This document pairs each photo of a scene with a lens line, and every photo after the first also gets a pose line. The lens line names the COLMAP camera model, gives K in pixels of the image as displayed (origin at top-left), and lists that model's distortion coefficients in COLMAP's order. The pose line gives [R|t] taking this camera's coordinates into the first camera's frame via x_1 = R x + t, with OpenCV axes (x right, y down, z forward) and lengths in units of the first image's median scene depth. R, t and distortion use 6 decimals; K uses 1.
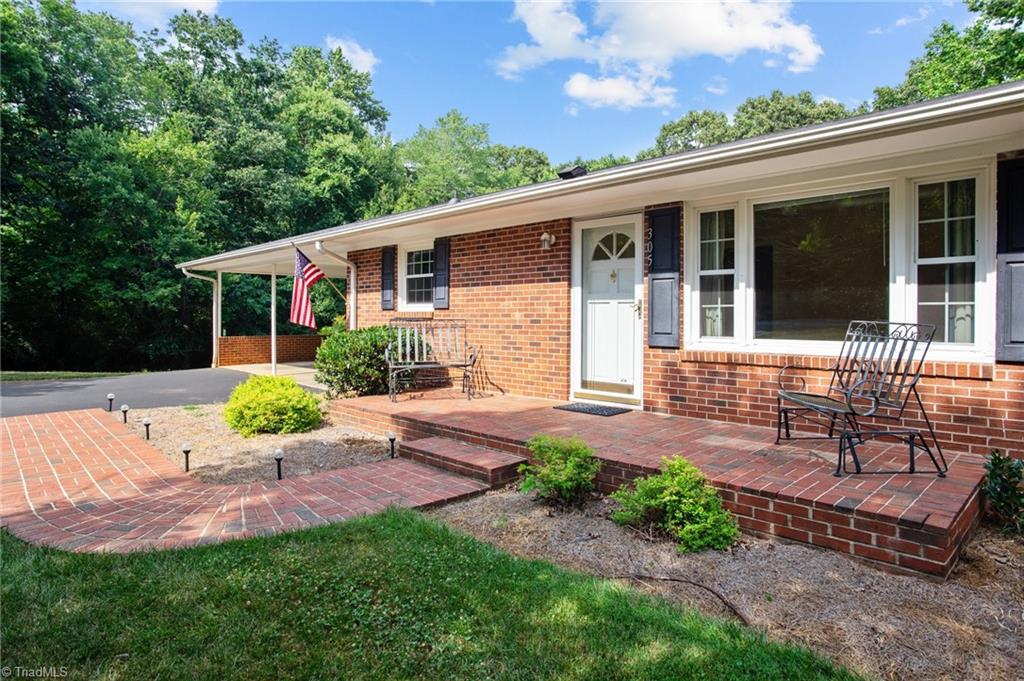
lens RADIAL K [[608.0, 0, 511.0], [0, 608.0, 330.6], [0, 0, 1]] dist [-0.027738, 0.000578]
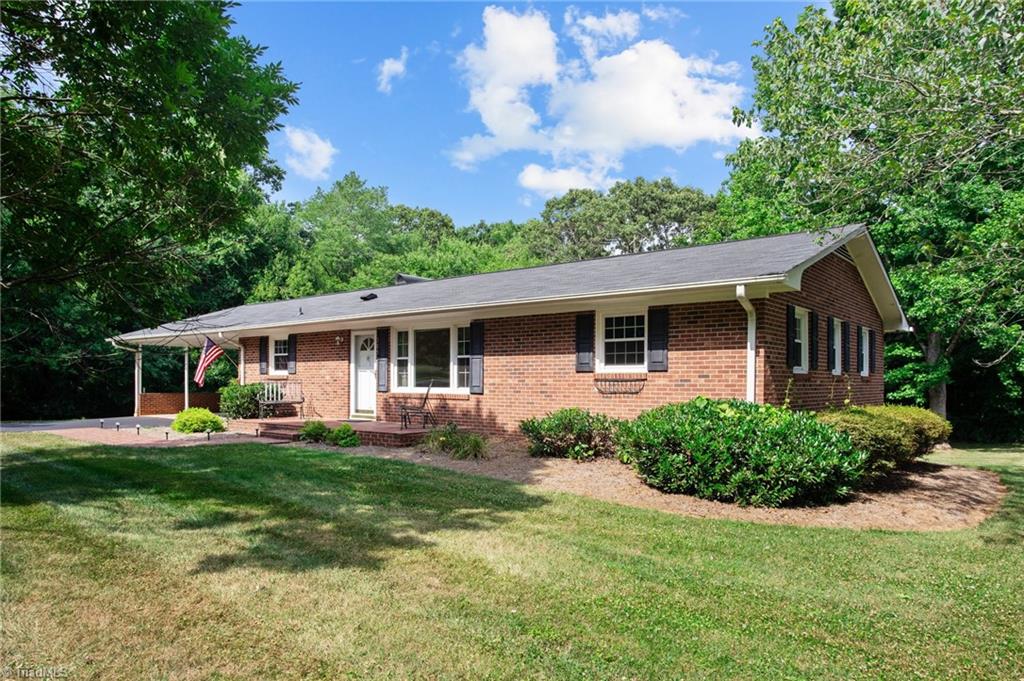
lens RADIAL K [[682.3, 0, 490.6], [0, 682.3, 404.2], [0, 0, 1]] dist [0.004831, 0.005327]
pose [[0.996569, 0.000856, 0.082762, 0.362399], [-0.001606, 0.999958, 0.008998, 0.042202], [-0.082751, -0.009100, 0.996529, -1.267813]]
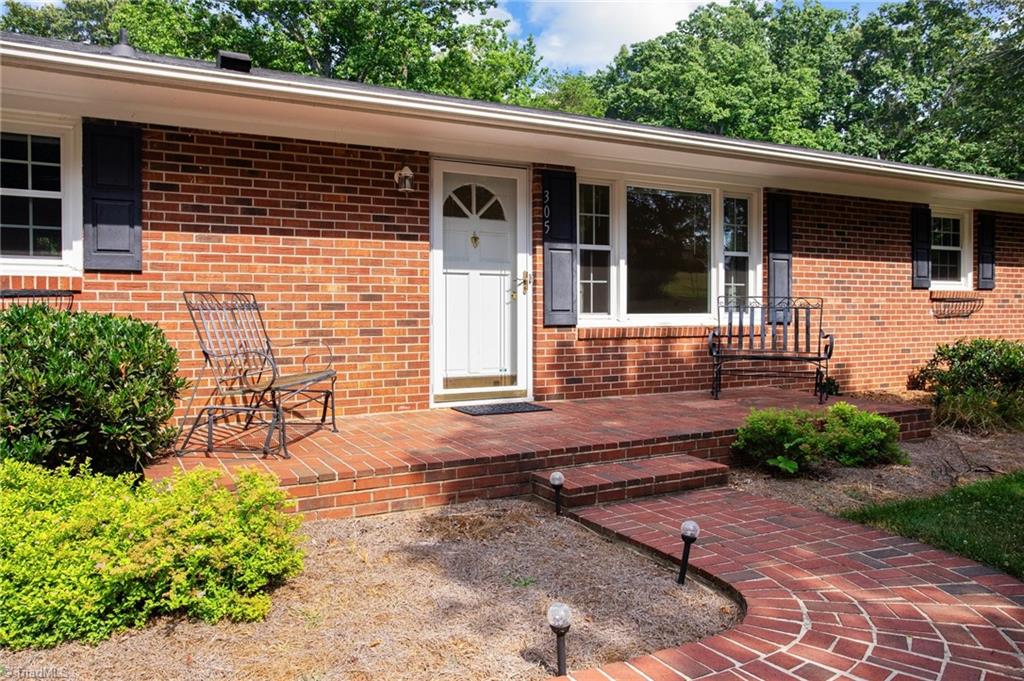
lens RADIAL K [[696.2, 0, 475.2], [0, 696.2, 307.7], [0, 0, 1]] dist [-0.010131, 0.001067]
pose [[0.313221, -0.019918, 0.949471, -0.634974], [0.012167, 0.999782, 0.016960, -0.015541], [-0.949602, 0.006240, 0.313395, 0.659390]]
